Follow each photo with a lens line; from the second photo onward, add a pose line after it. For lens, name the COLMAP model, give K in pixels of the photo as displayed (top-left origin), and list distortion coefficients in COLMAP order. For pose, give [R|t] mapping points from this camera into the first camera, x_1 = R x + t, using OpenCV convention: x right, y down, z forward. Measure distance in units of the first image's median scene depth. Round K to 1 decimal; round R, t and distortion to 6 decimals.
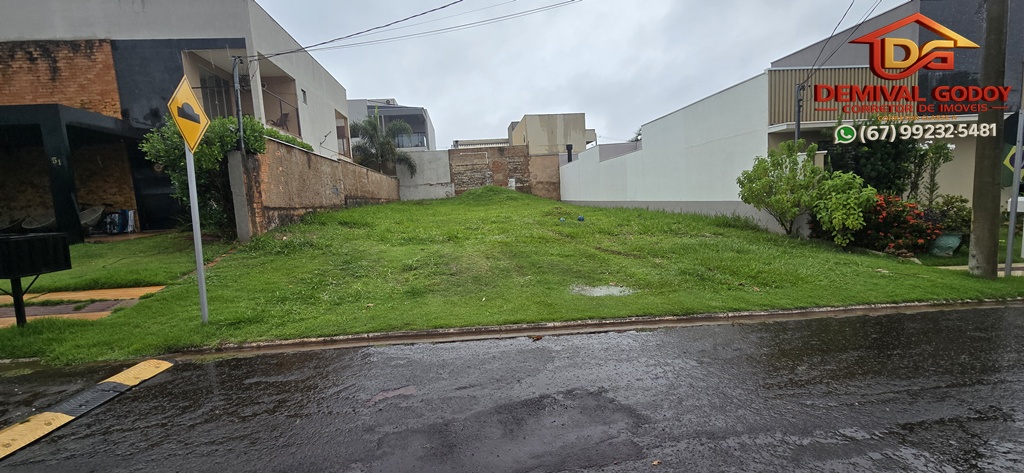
lens RADIAL K [[417.2, 0, 509.0], [0, 417.2, 245.2], [0, 0, 1]] dist [-0.000583, -0.000081]
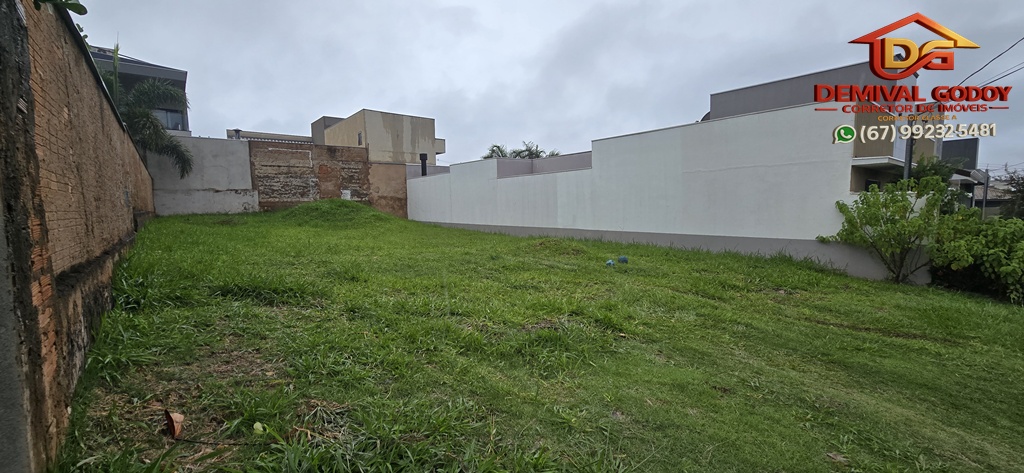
lens RADIAL K [[417.2, 0, 509.0], [0, 417.2, 245.2], [0, 0, 1]] dist [-0.000583, -0.000081]
pose [[0.839236, -0.003991, 0.543753, -0.157638], [0.025229, 0.999182, -0.031606, -0.029875], [-0.543182, 0.040243, 0.838650, 0.219446]]
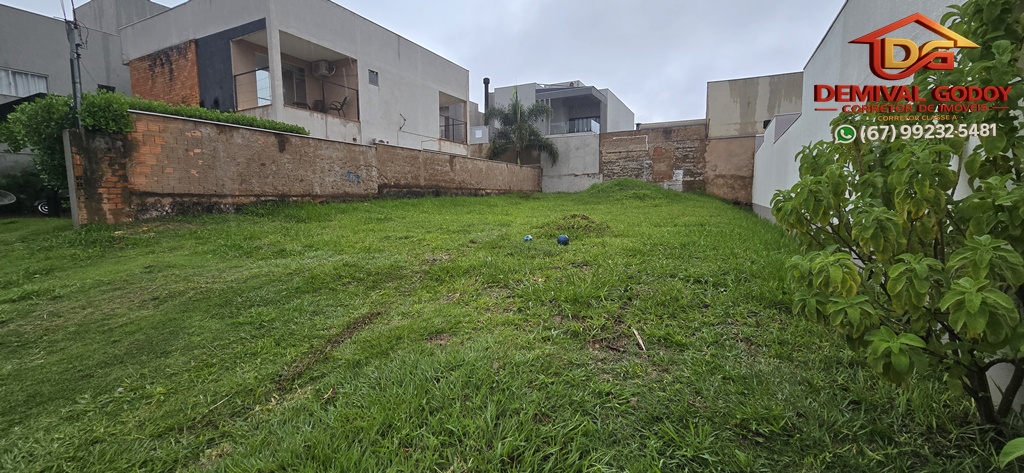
lens RADIAL K [[417.2, 0, 509.0], [0, 417.2, 245.2], [0, 0, 1]] dist [-0.000583, -0.000081]
pose [[0.833583, 0.114958, -0.540299, 0.175683], [-0.103182, 0.993294, 0.052150, -0.033120], [0.542672, 0.012278, 0.839855, 0.207948]]
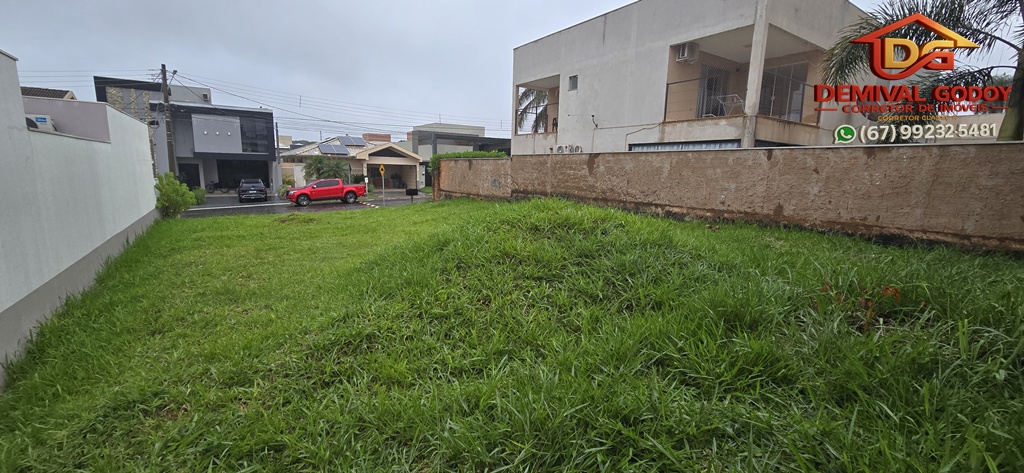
lens RADIAL K [[417.2, 0, 509.0], [0, 417.2, 245.2], [0, 0, 1]] dist [-0.000583, -0.000081]
pose [[-0.885131, 0.119458, -0.449748, 0.057379], [-0.023389, 0.953846, 0.299384, -0.156614], [0.464754, 0.275514, -0.841484, 1.003541]]
